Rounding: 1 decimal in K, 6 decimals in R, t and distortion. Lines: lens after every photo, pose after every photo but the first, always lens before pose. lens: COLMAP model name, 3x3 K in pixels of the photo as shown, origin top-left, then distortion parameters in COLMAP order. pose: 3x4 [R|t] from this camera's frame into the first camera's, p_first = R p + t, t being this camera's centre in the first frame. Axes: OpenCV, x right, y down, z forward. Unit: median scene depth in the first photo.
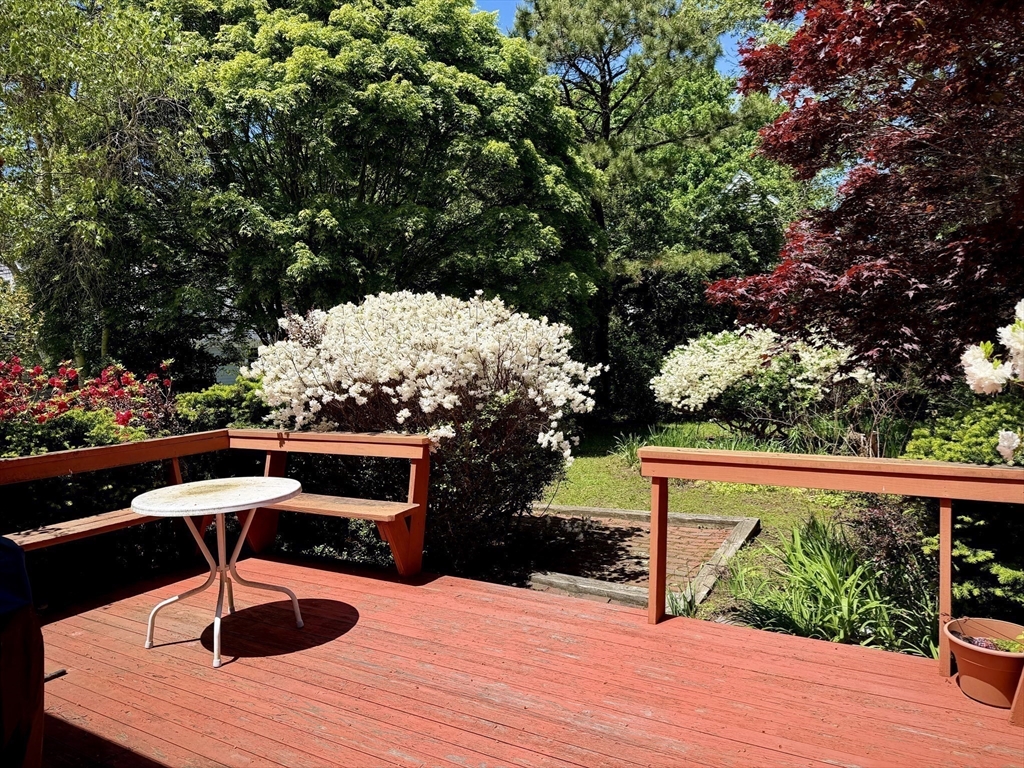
lens RADIAL K [[709.4, 0, 512.0], [0, 709.4, 384.0], [0, 0, 1]] dist [0.151820, -0.180639]
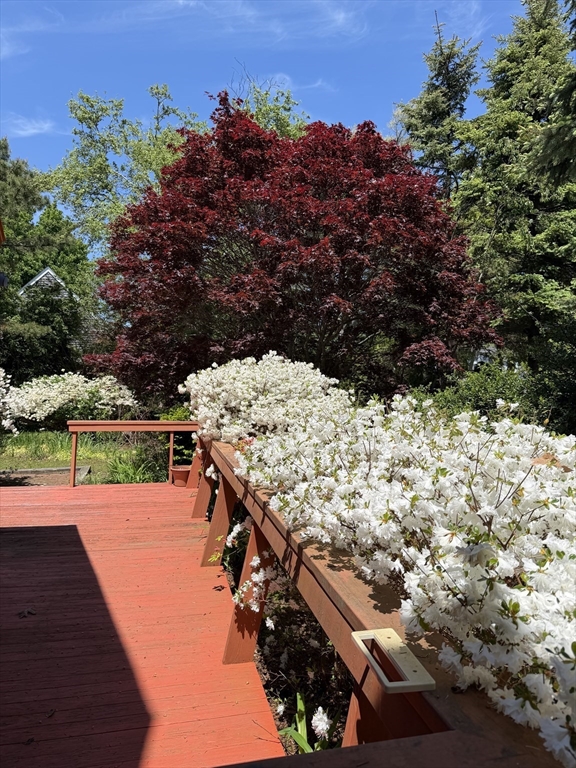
lens RADIAL K [[534.3, 0, 288.0], [0, 534.3, 384.0], [0, 0, 1]] dist [-0.002869, -0.008053]
pose [[0.717069, 0.050863, 0.695144, -0.393845], [-0.009195, 0.997937, -0.063533, 0.048645], [-0.696942, 0.039166, 0.716057, -0.603542]]
